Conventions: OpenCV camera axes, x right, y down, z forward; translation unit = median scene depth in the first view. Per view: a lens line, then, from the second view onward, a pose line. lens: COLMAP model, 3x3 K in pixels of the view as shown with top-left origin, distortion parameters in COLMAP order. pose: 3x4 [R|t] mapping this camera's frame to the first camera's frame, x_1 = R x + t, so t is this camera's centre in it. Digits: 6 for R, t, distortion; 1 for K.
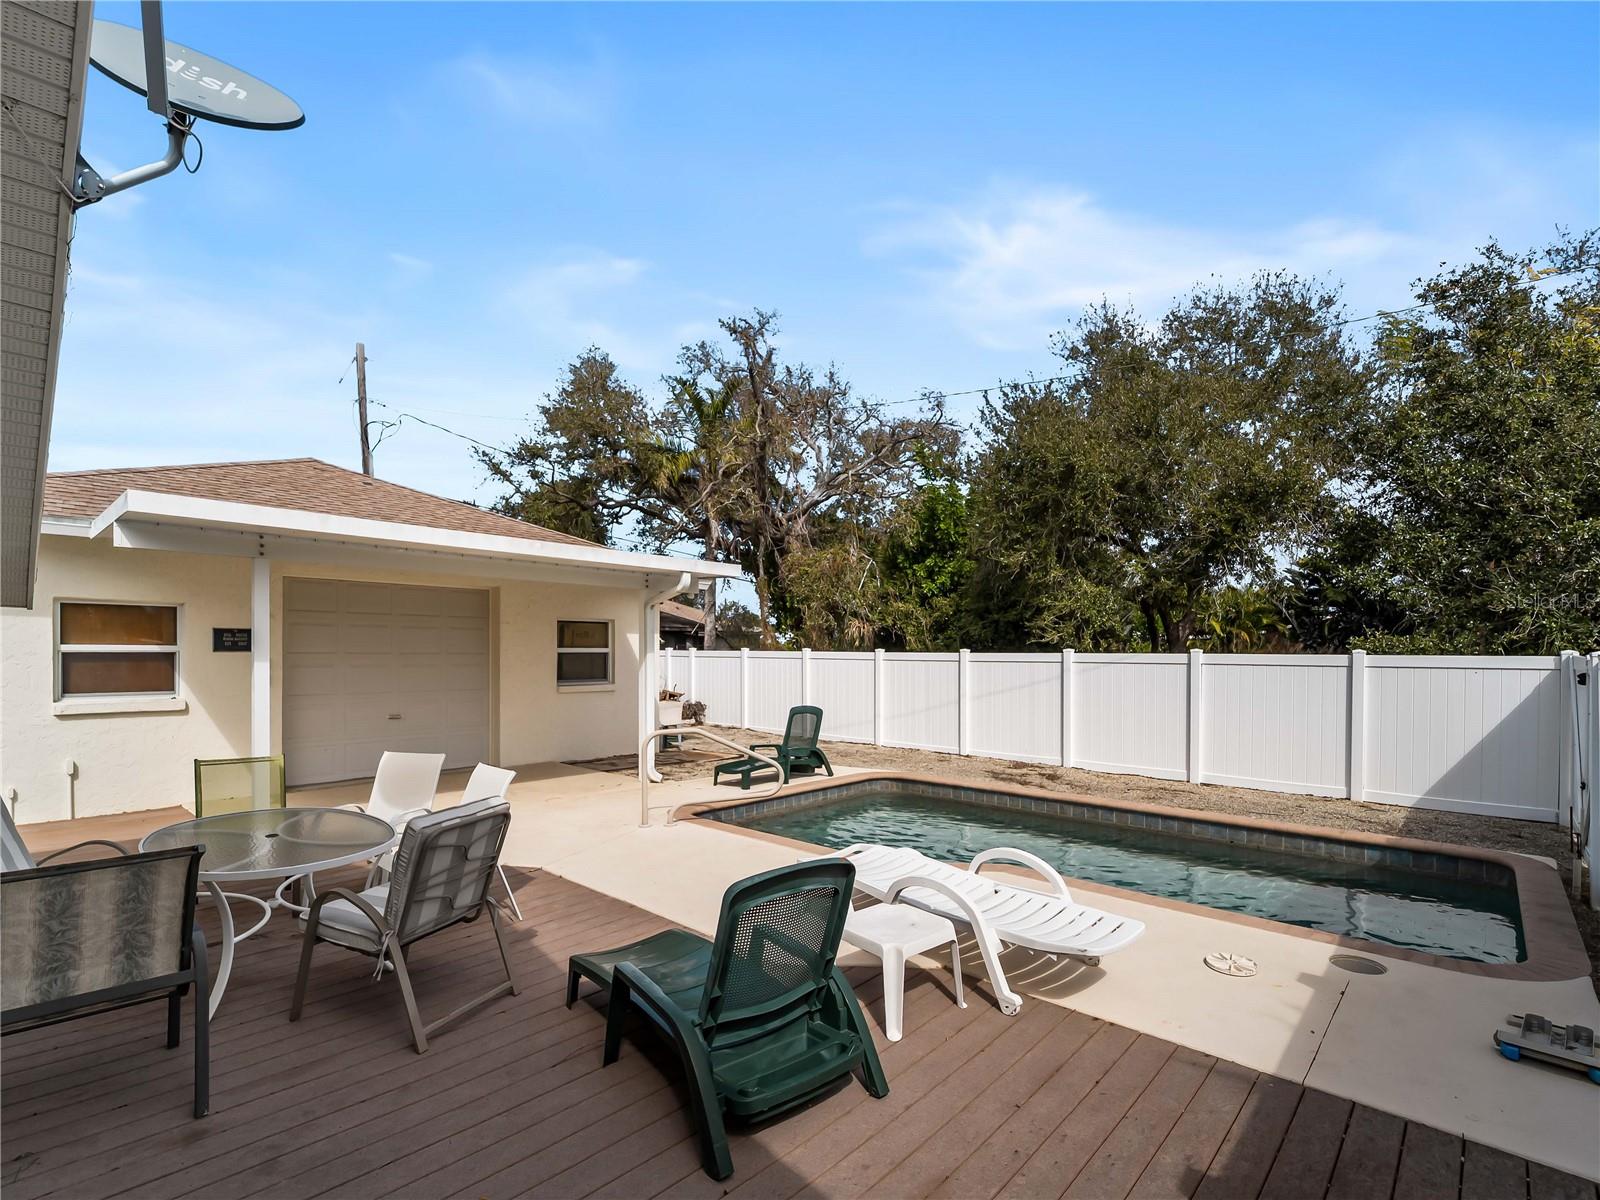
lens RADIAL K [[726.2, 0, 802.7], [0, 726.2, 599.8], [0, 0, 1]] dist [-0.001254, -0.000682]
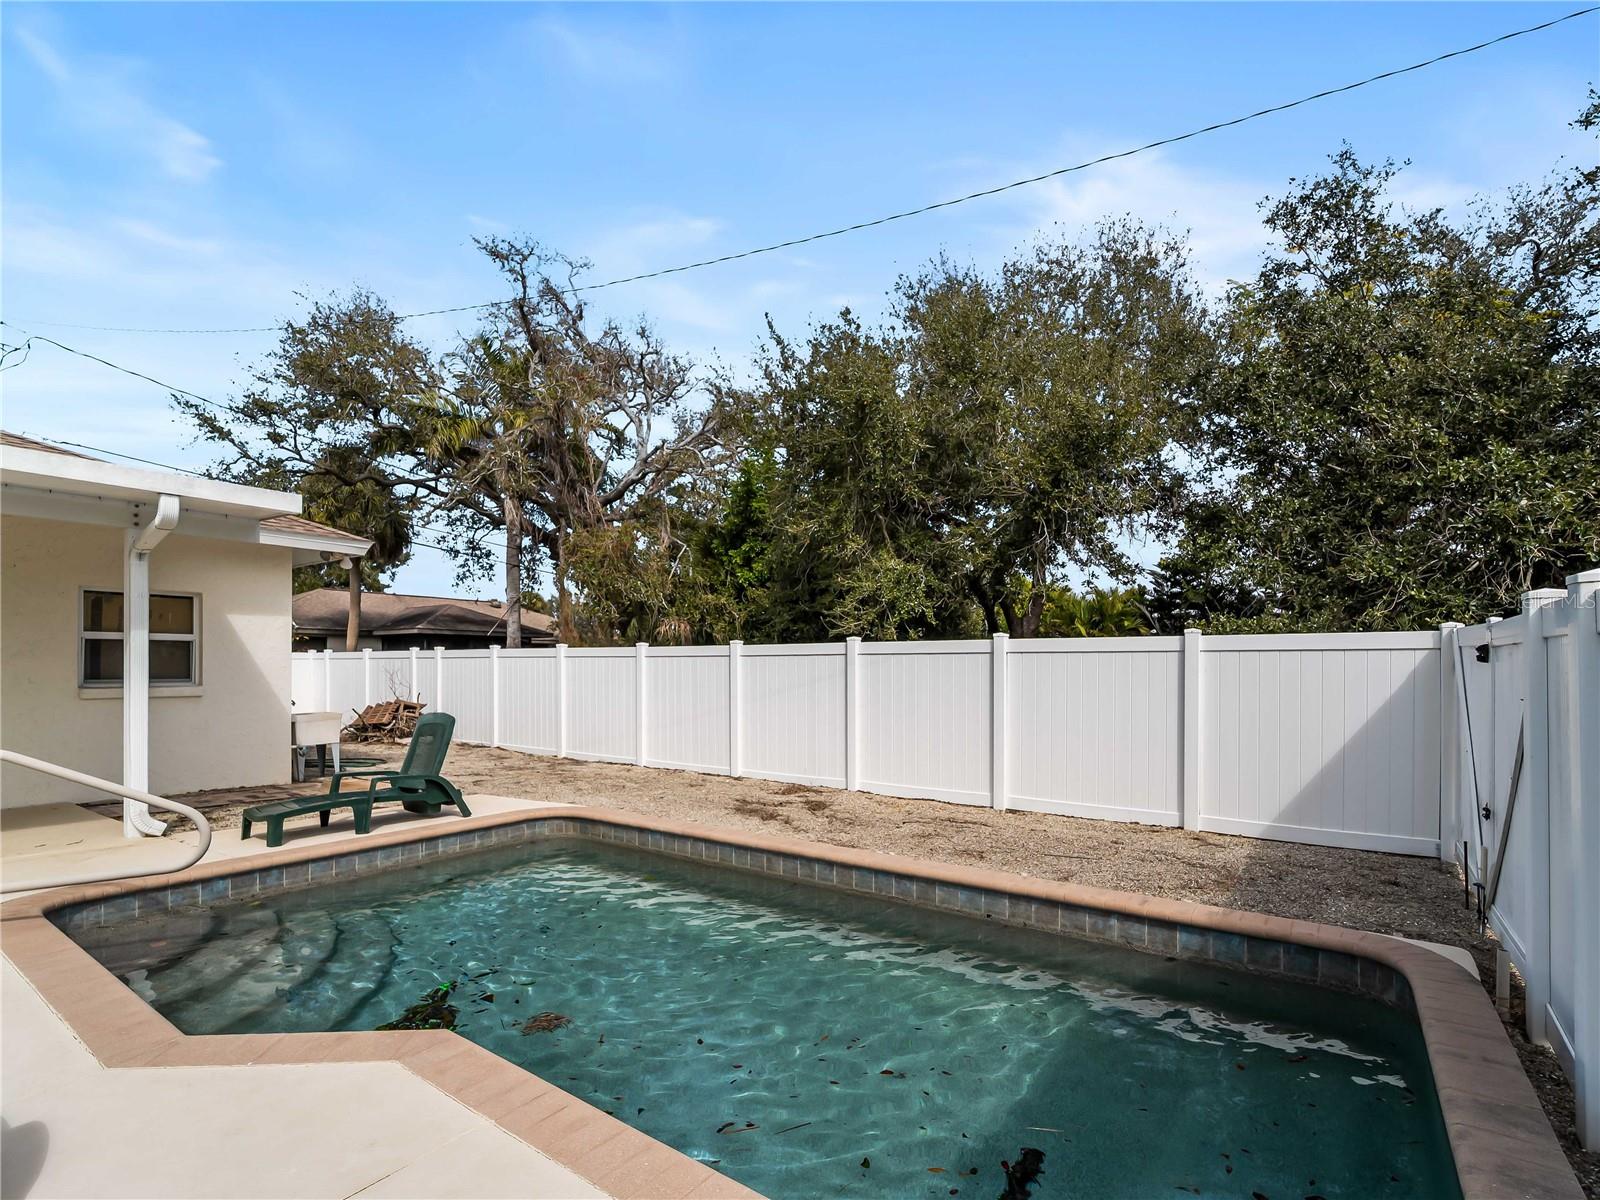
lens RADIAL K [[726.2, 0, 796.5], [0, 726.2, 603.8], [0, 0, 1]] dist [-0.001254, -0.000682]
pose [[0.993049, 0.005410, 0.117579, 0.226206], [-0.003539, 0.999864, -0.016113, 0.047455], [-0.117650, 0.015585, 0.992933, 0.252106]]
